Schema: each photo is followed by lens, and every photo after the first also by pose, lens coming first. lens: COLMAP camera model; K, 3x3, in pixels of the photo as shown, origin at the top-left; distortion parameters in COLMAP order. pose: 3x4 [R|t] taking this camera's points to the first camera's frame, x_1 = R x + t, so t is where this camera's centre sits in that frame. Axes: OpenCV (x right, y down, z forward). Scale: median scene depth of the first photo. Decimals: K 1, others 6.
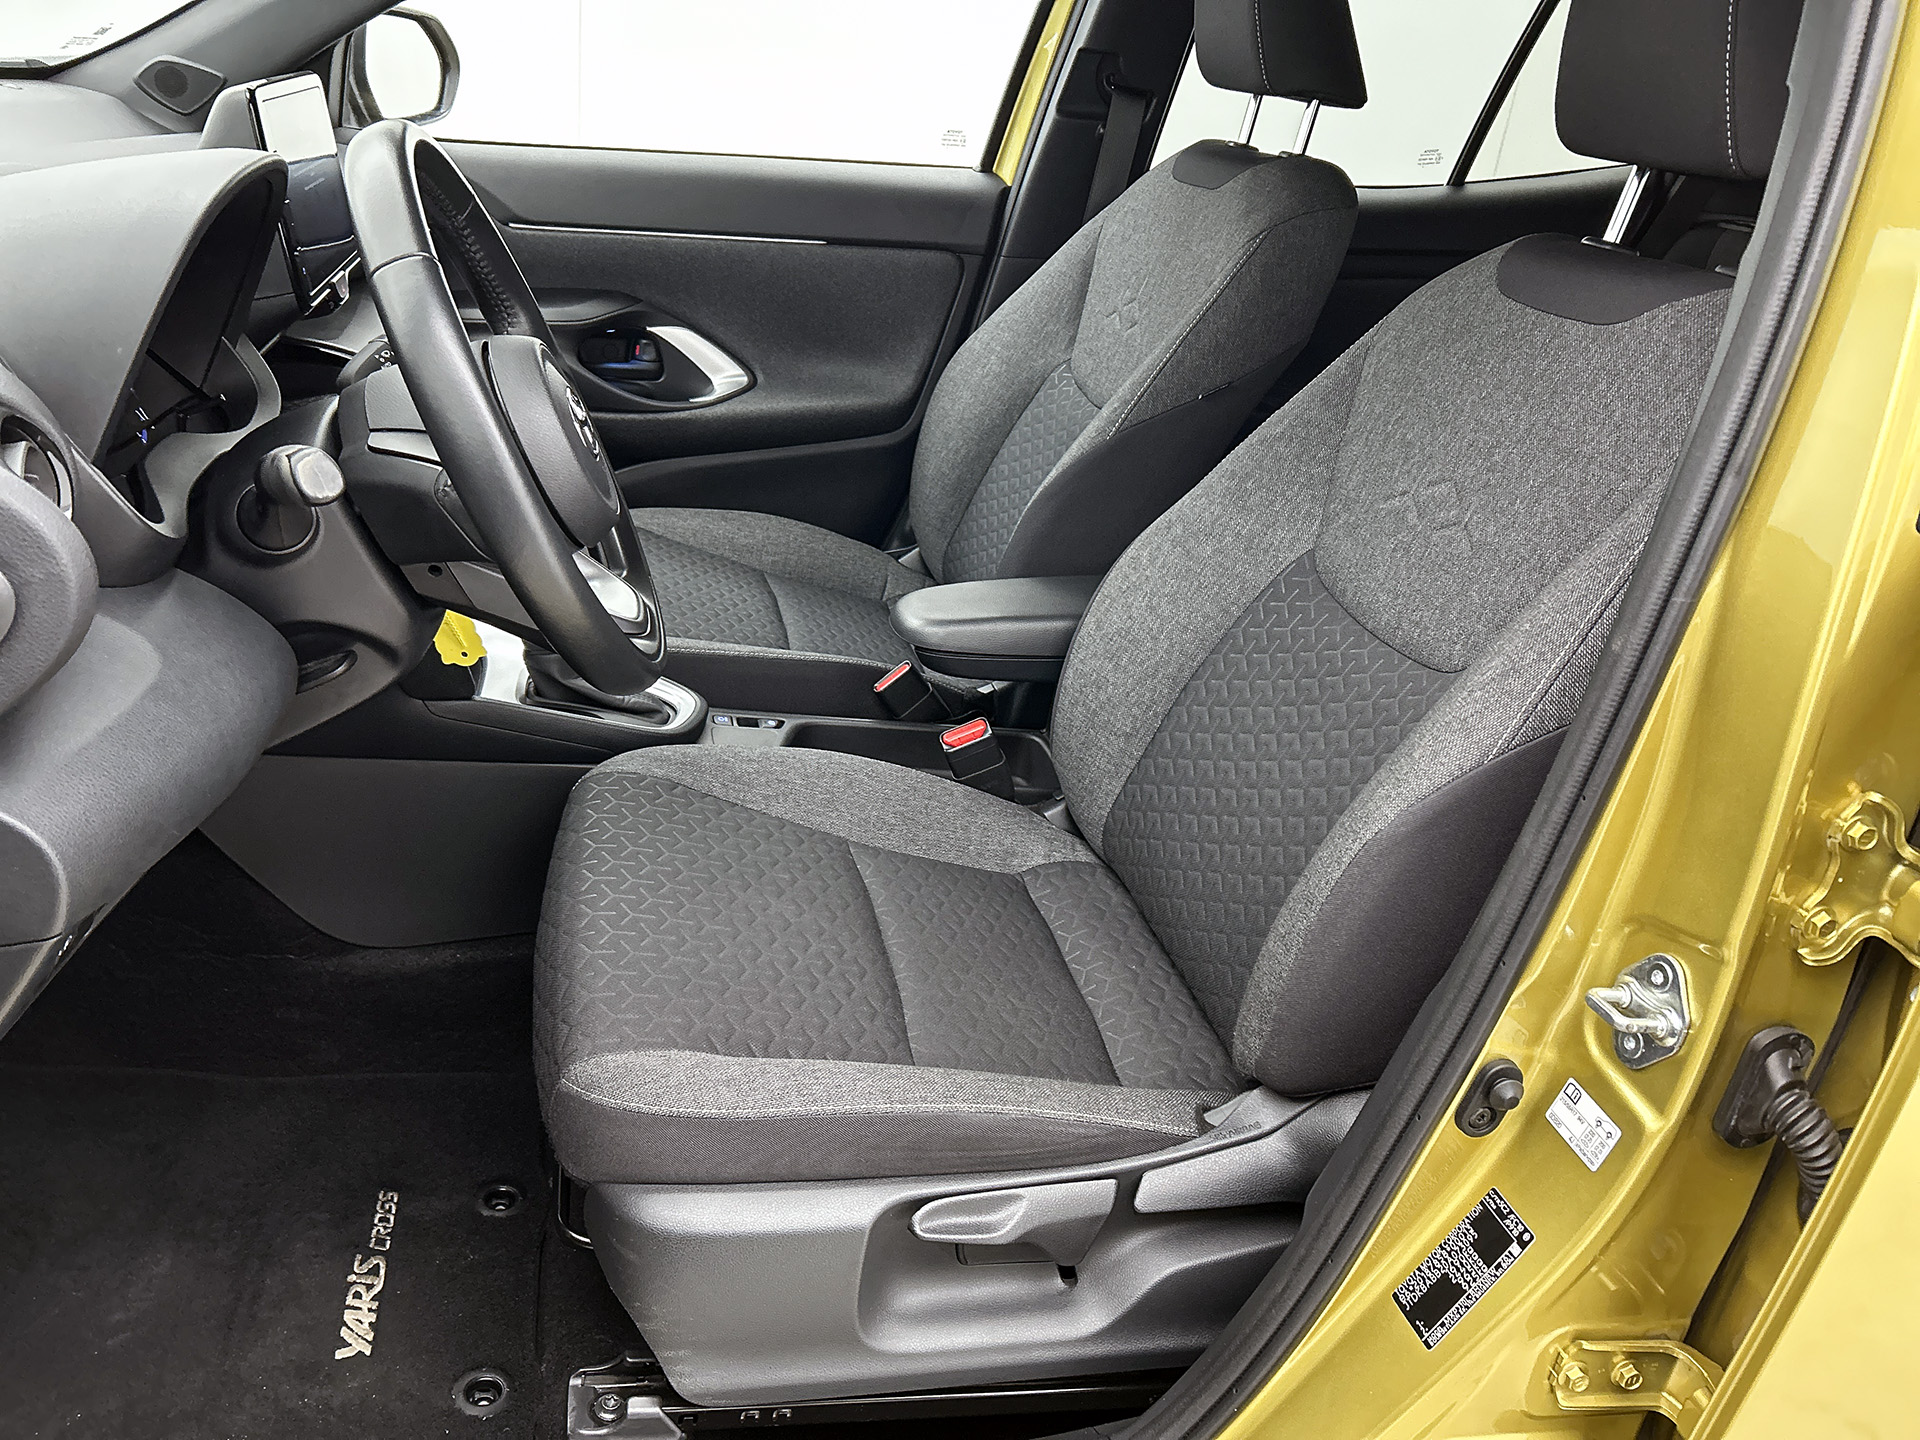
lens RADIAL K [[1446.8, 0, 950.8], [0, 1446.8, 719.2], [0, 0, 1]] dist [0.038092, -0.028205]
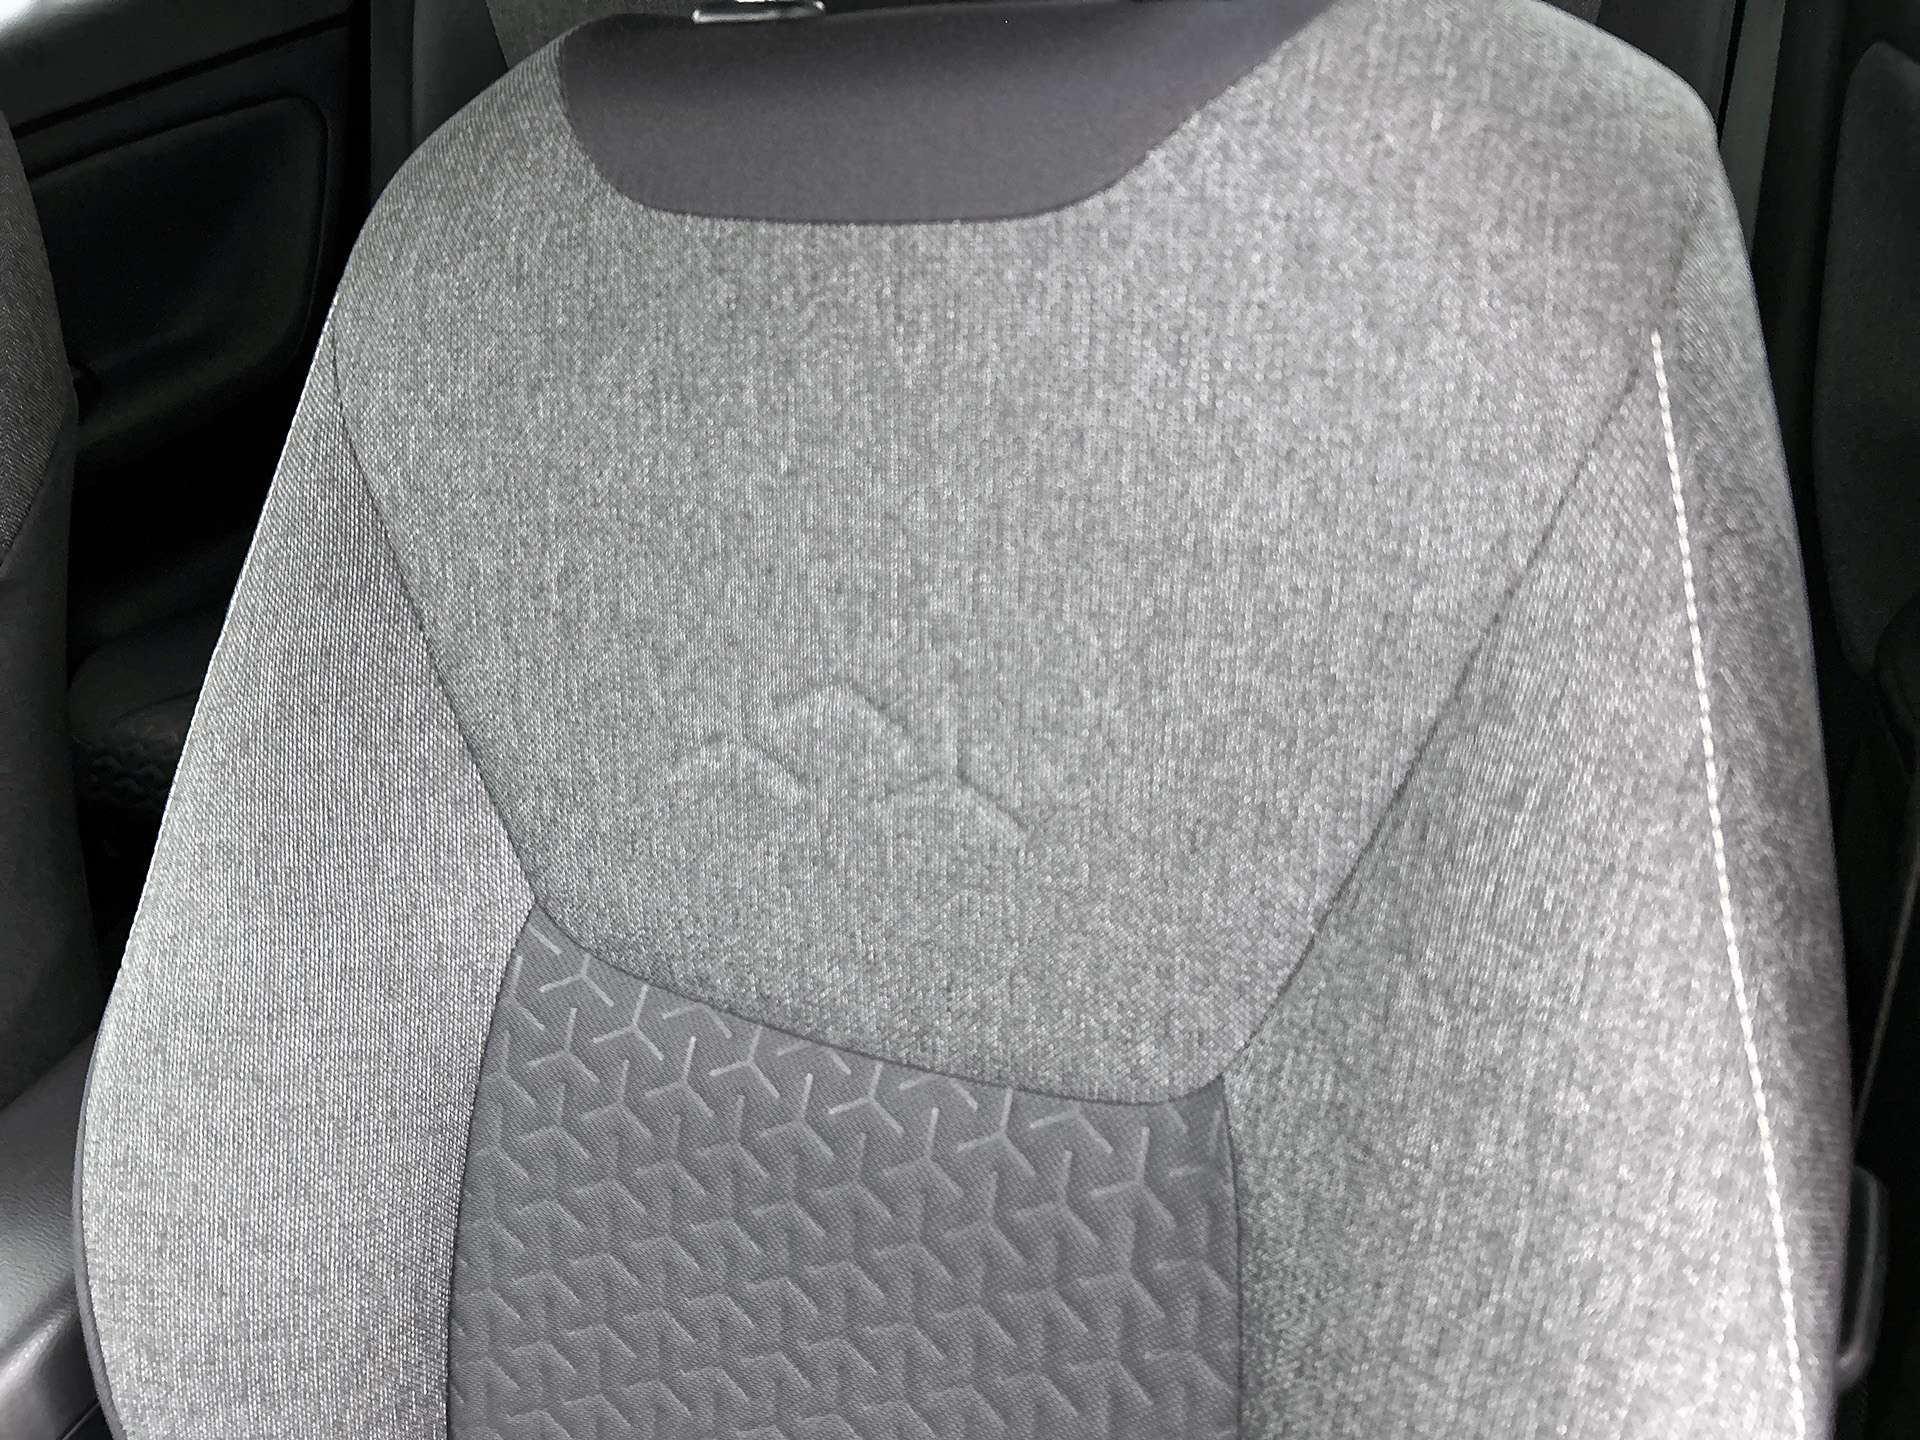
lens RADIAL K [[1446.8, 0, 960.0], [0, 1446.8, 712.4], [0, 0, 1]] dist [0.038092, -0.028205]
pose [[0.593240, -0.573959, 0.564479, 0.130391], [0.484754, 0.814507, 0.318734, -0.270288], [-0.642712, 0.084548, 0.761428, 0.669352]]
